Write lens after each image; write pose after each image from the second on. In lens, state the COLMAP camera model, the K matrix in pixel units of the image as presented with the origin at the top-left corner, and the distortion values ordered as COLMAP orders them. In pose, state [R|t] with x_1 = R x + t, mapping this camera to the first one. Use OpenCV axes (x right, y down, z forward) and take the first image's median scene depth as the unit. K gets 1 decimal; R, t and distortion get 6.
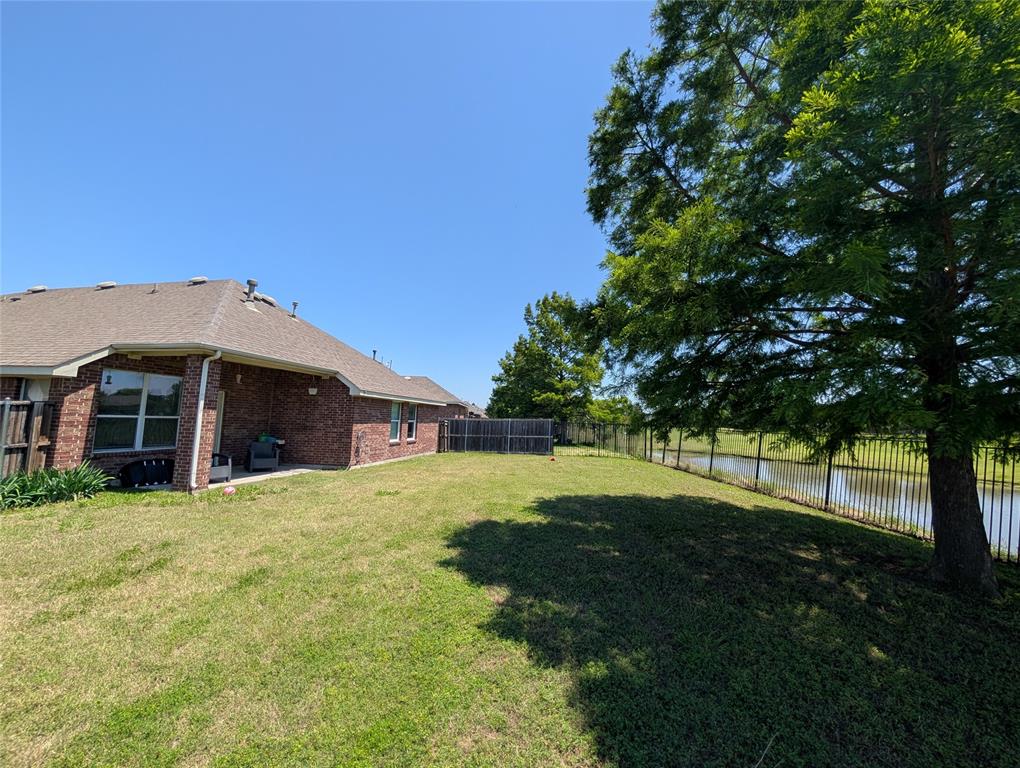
lens RADIAL K [[385.9, 0, 510.0], [0, 385.9, 384.0], [0, 0, 1]] dist [-0.002381, 0.000306]
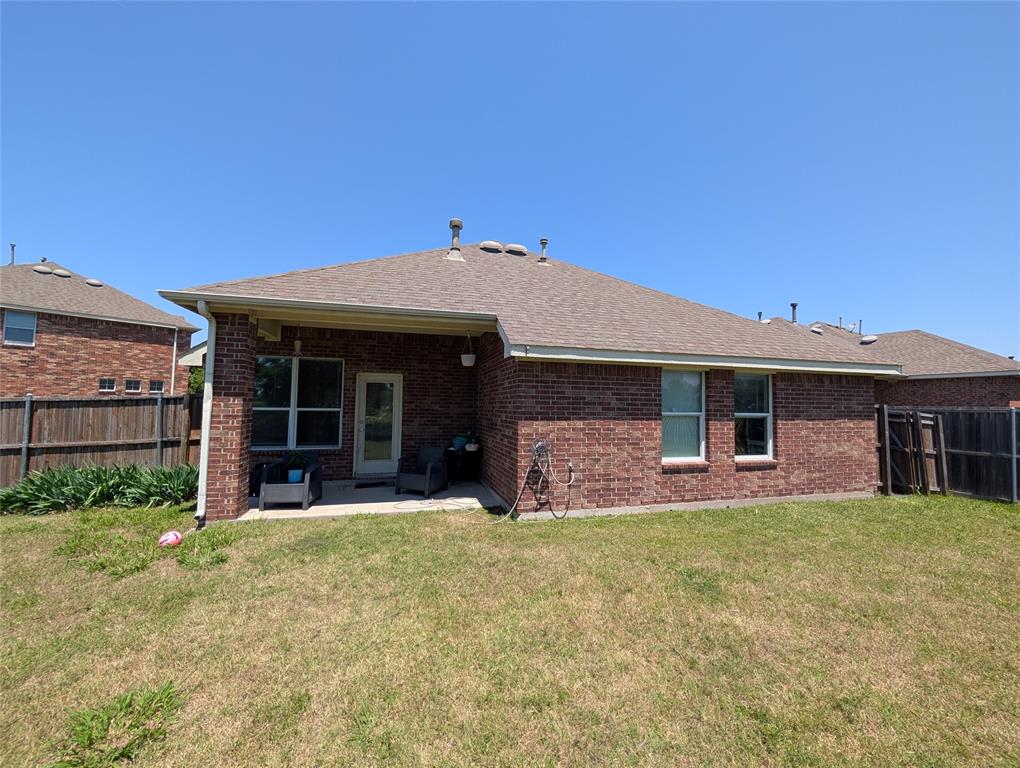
lens RADIAL K [[385.9, 0, 510.0], [0, 385.9, 384.0], [0, 0, 1]] dist [-0.002381, 0.000306]
pose [[0.443506, -0.067583, -0.893720, 0.004978], [0.084035, 0.995896, -0.033607, 0.071846], [0.892323, -0.060199, 0.447365, 0.764389]]
